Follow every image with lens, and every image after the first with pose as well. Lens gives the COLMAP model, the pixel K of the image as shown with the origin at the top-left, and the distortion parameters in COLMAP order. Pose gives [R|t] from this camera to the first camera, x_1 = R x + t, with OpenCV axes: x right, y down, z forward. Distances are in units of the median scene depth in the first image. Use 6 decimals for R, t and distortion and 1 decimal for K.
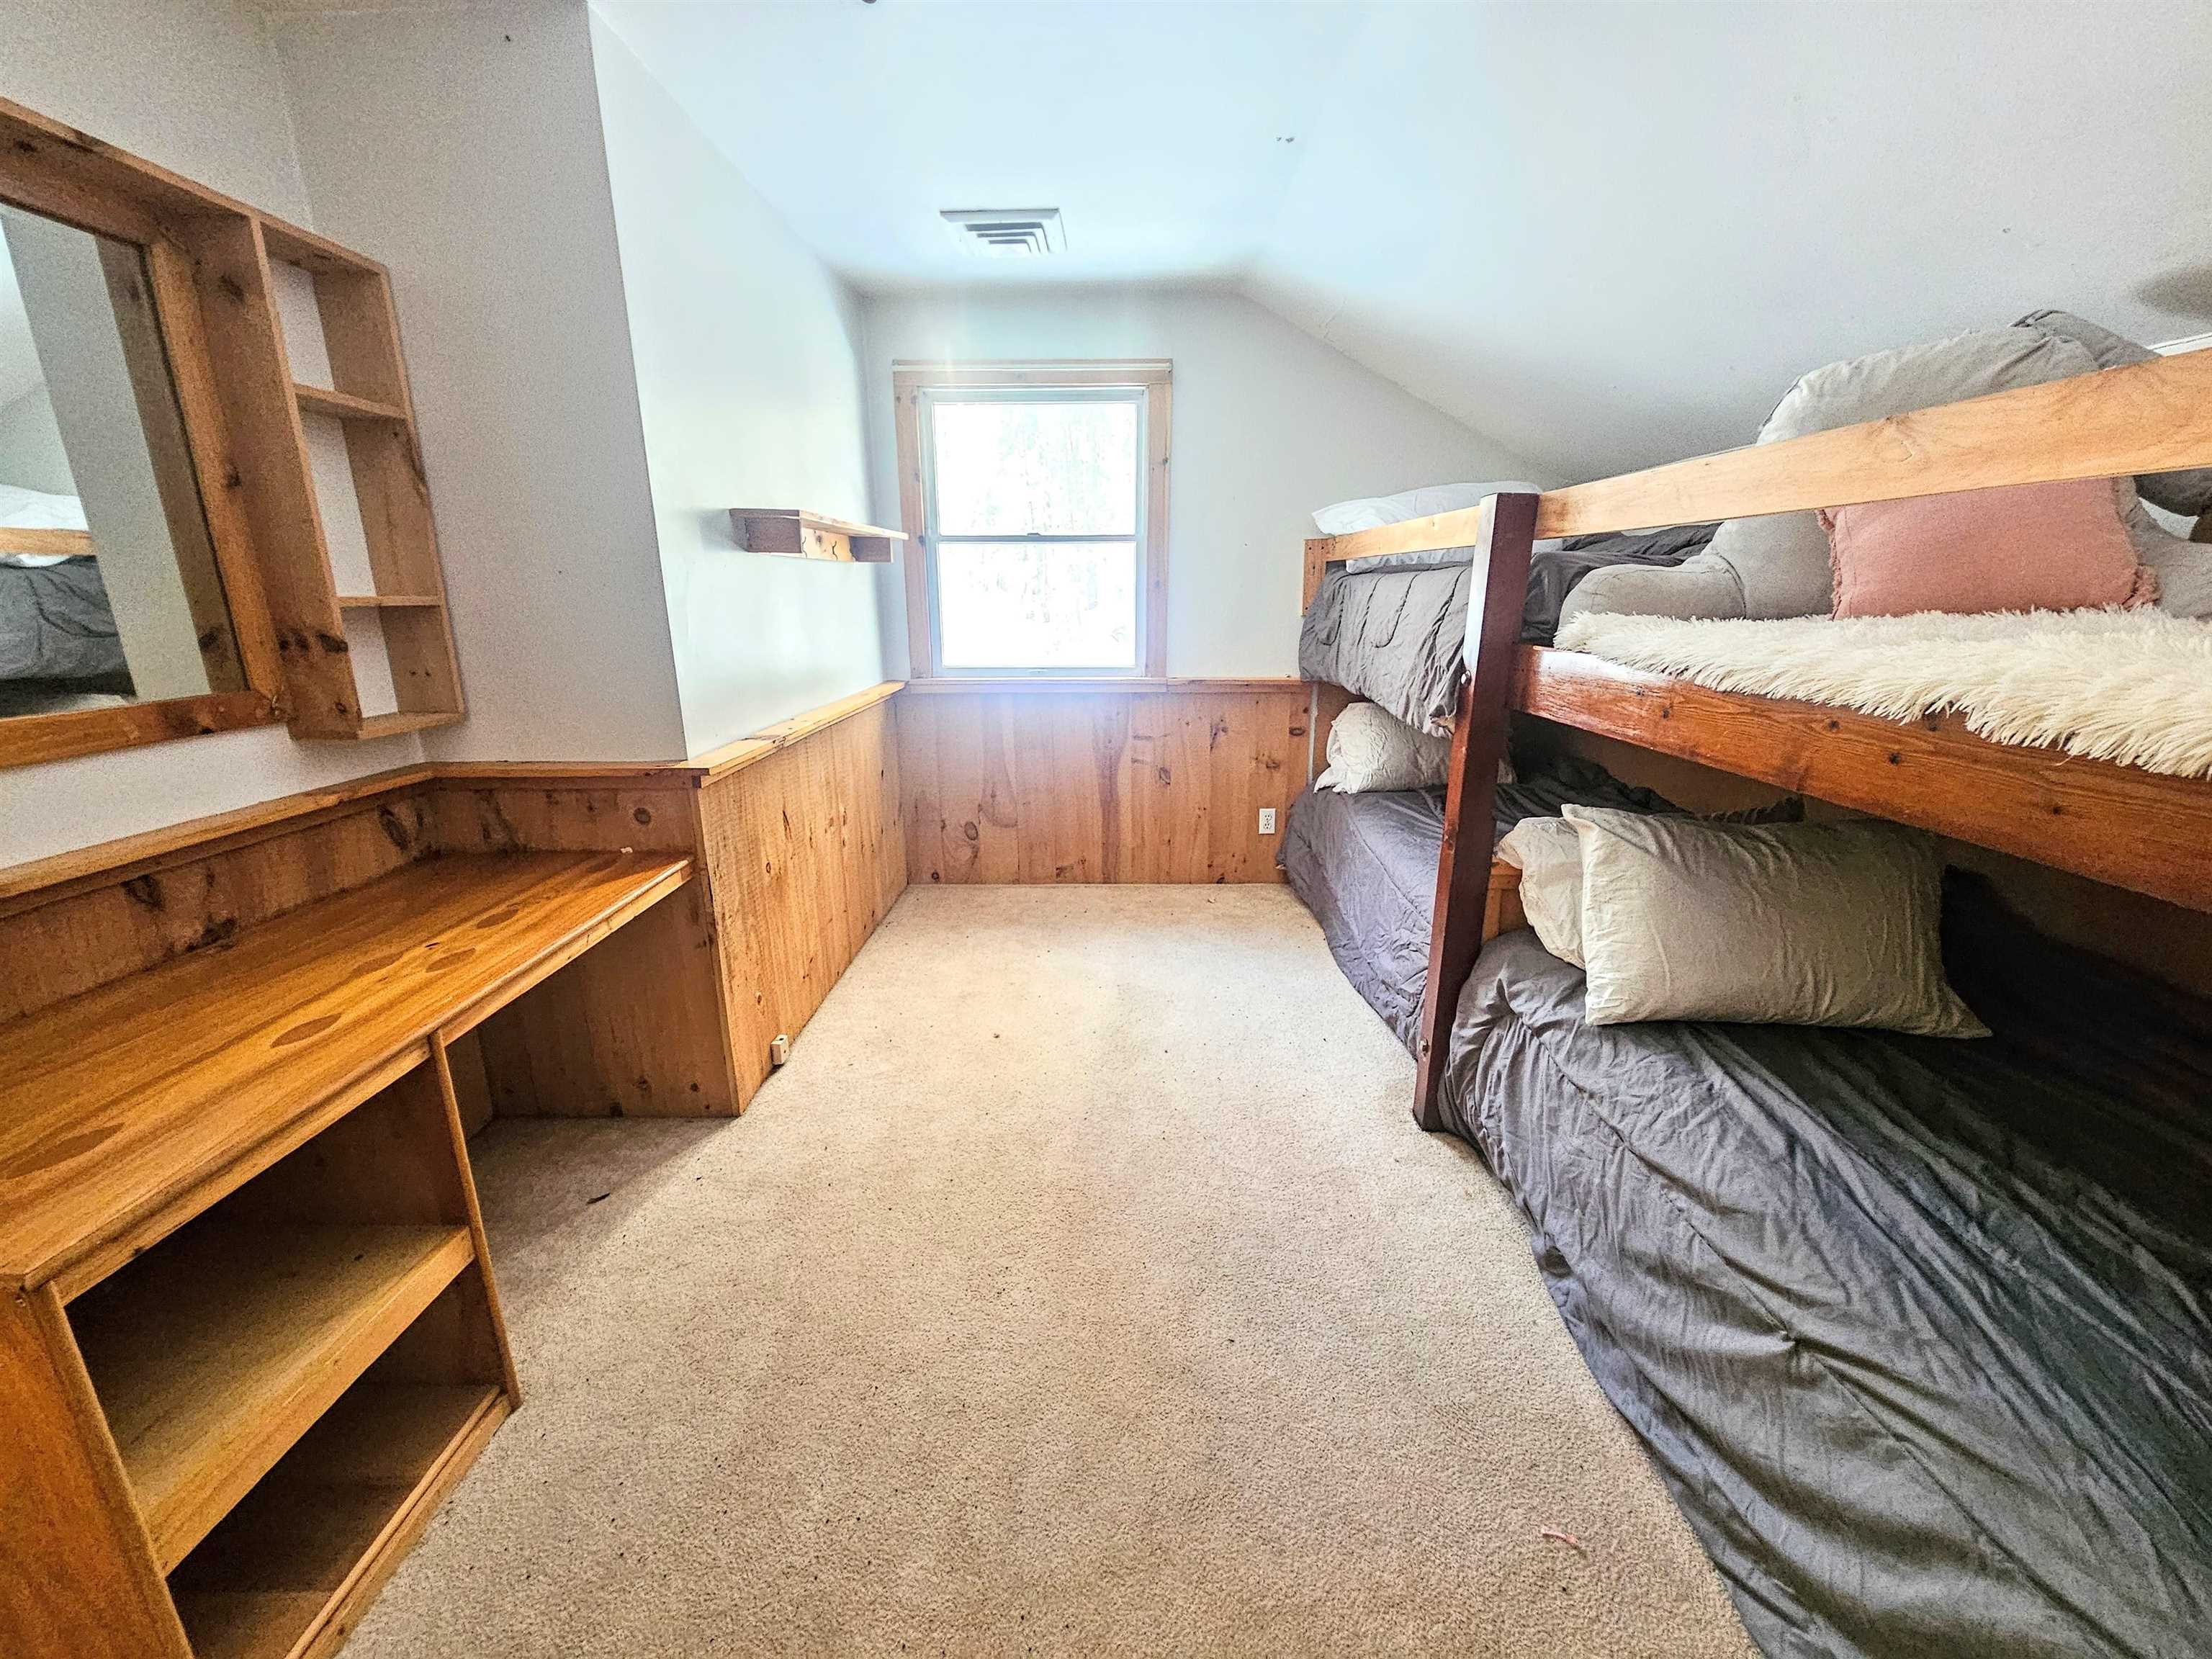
lens RADIAL K [[907.1, 0, 1108.2], [0, 907.1, 841.1], [0, 0, 1]] dist [0.002199, 0.004328]
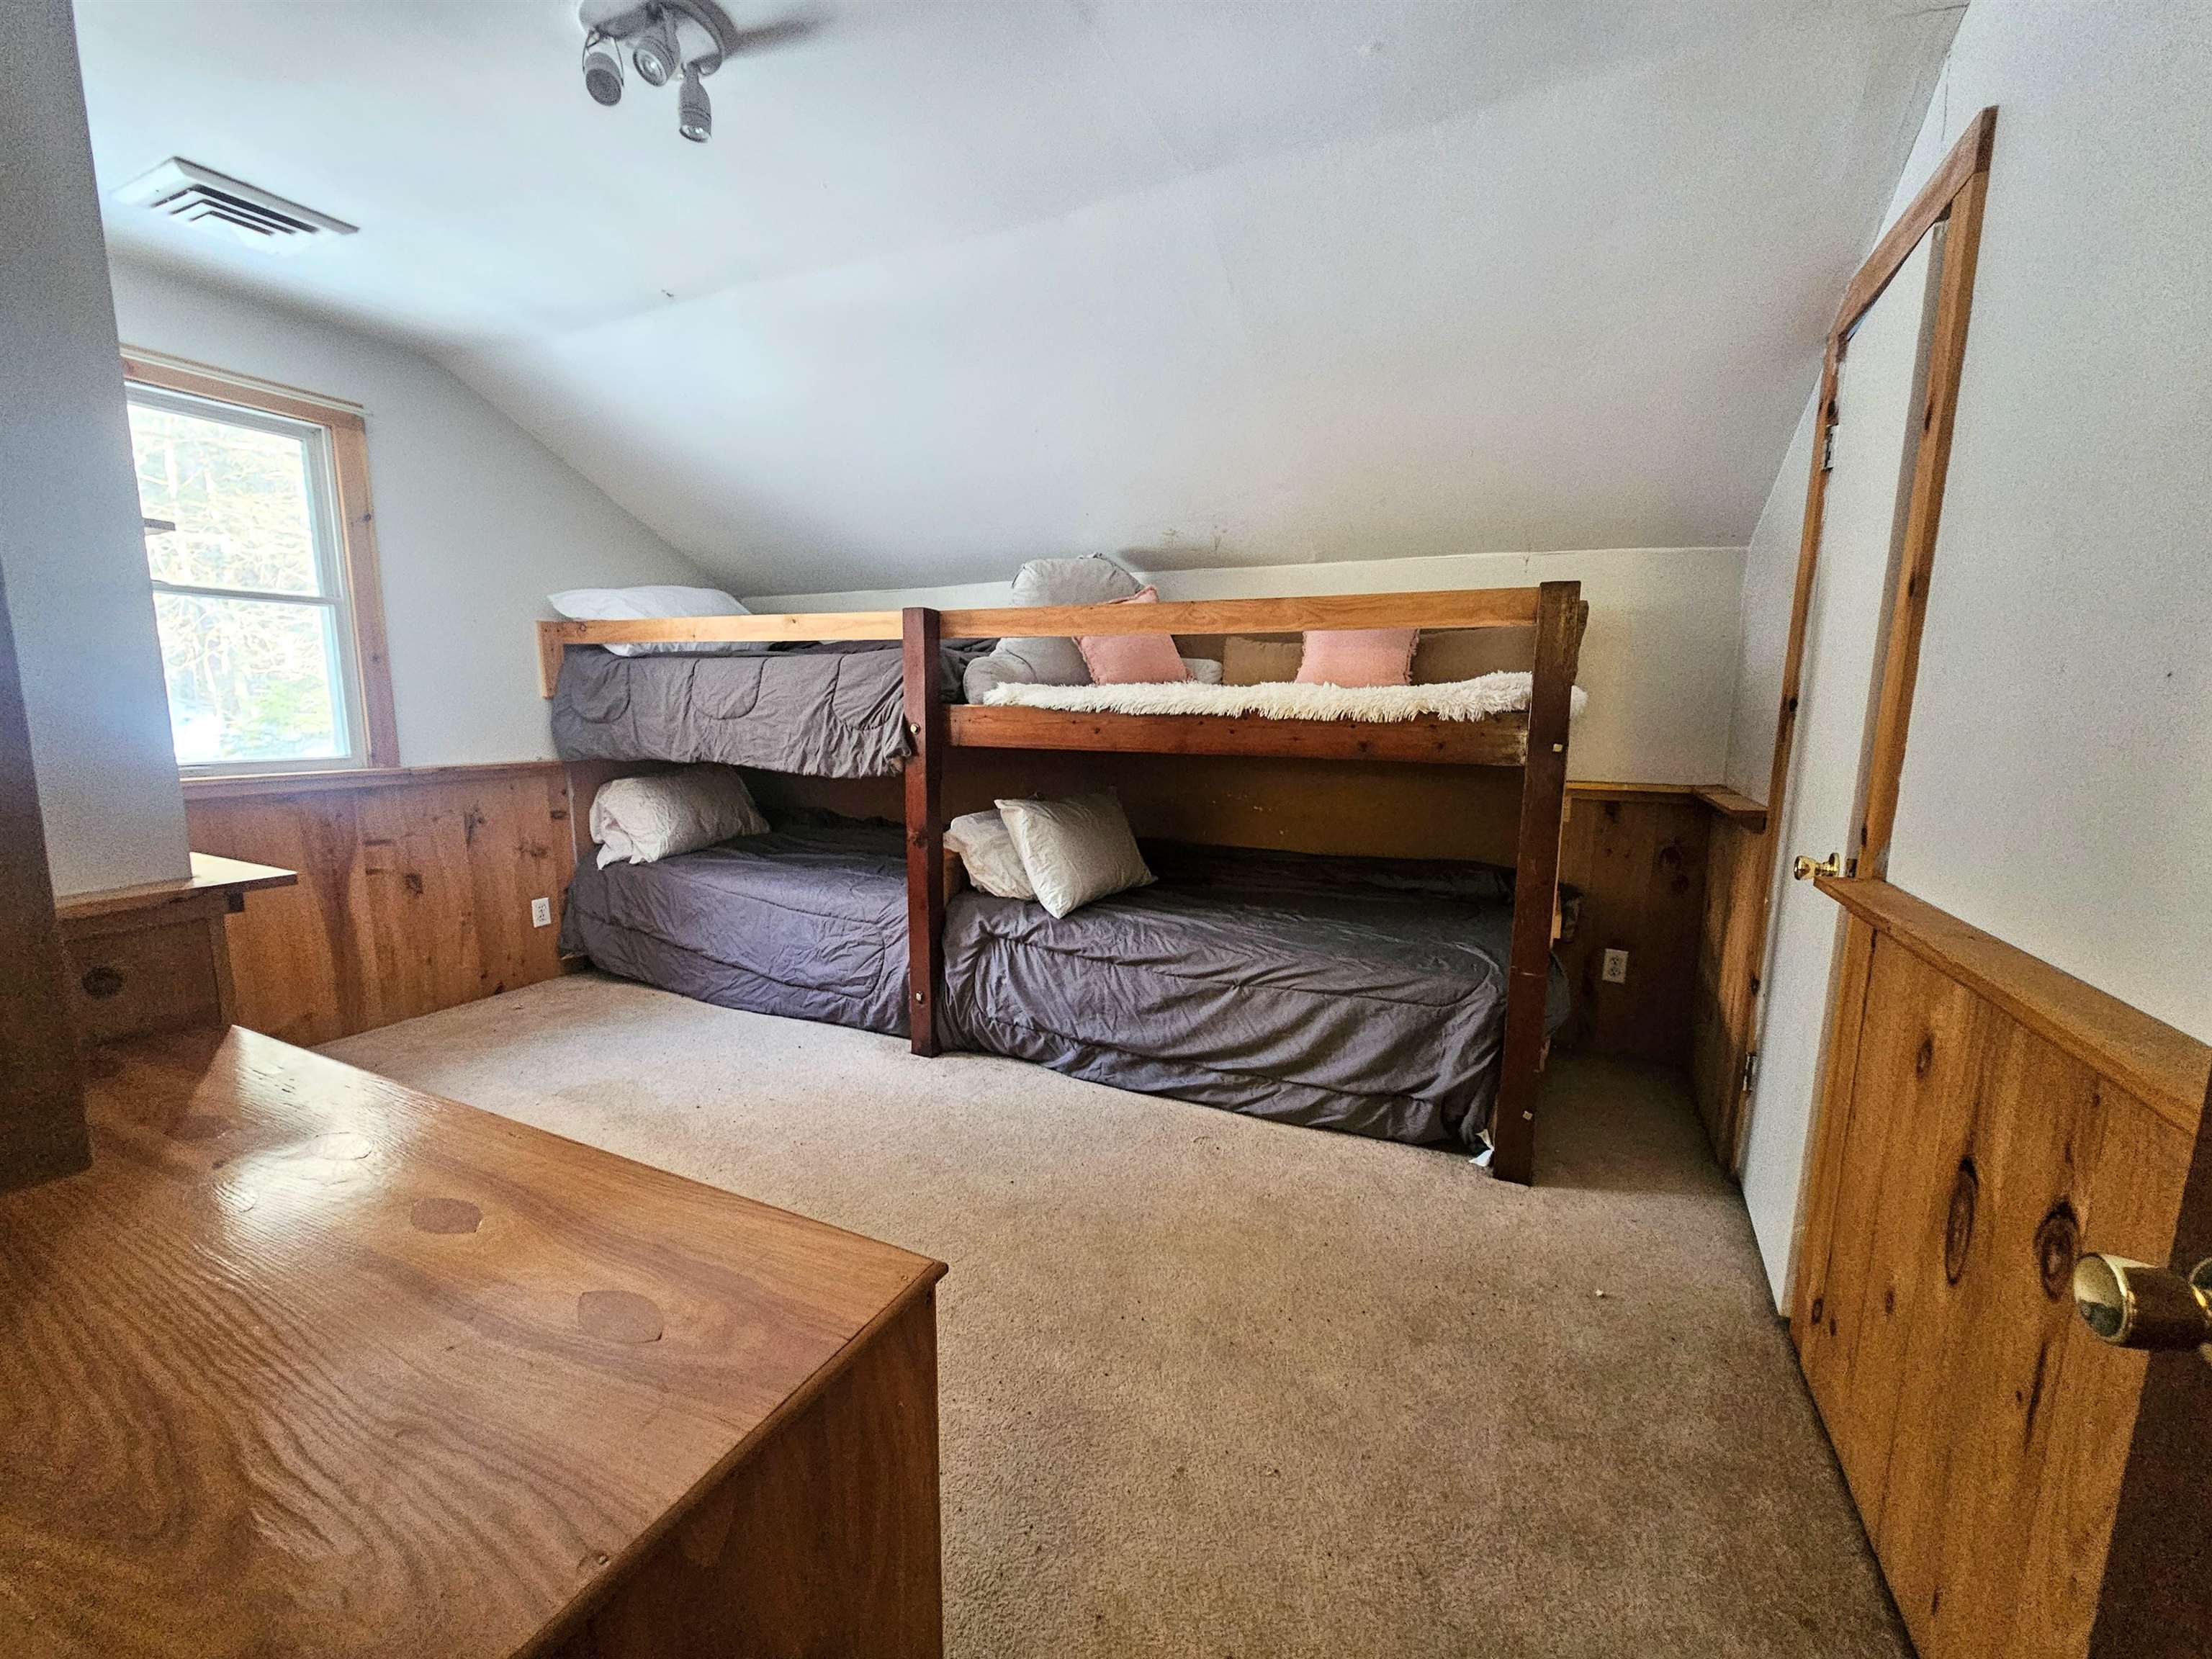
lens RADIAL K [[907.1, 0, 1108.2], [0, 907.1, 841.1], [0, 0, 1]] dist [0.002199, 0.004328]
pose [[0.415594, -0.131899, 0.899936, -0.614783], [0.232991, 0.971854, 0.034844, 0.014663], [-0.879203, 0.195196, 0.434628, 0.095640]]
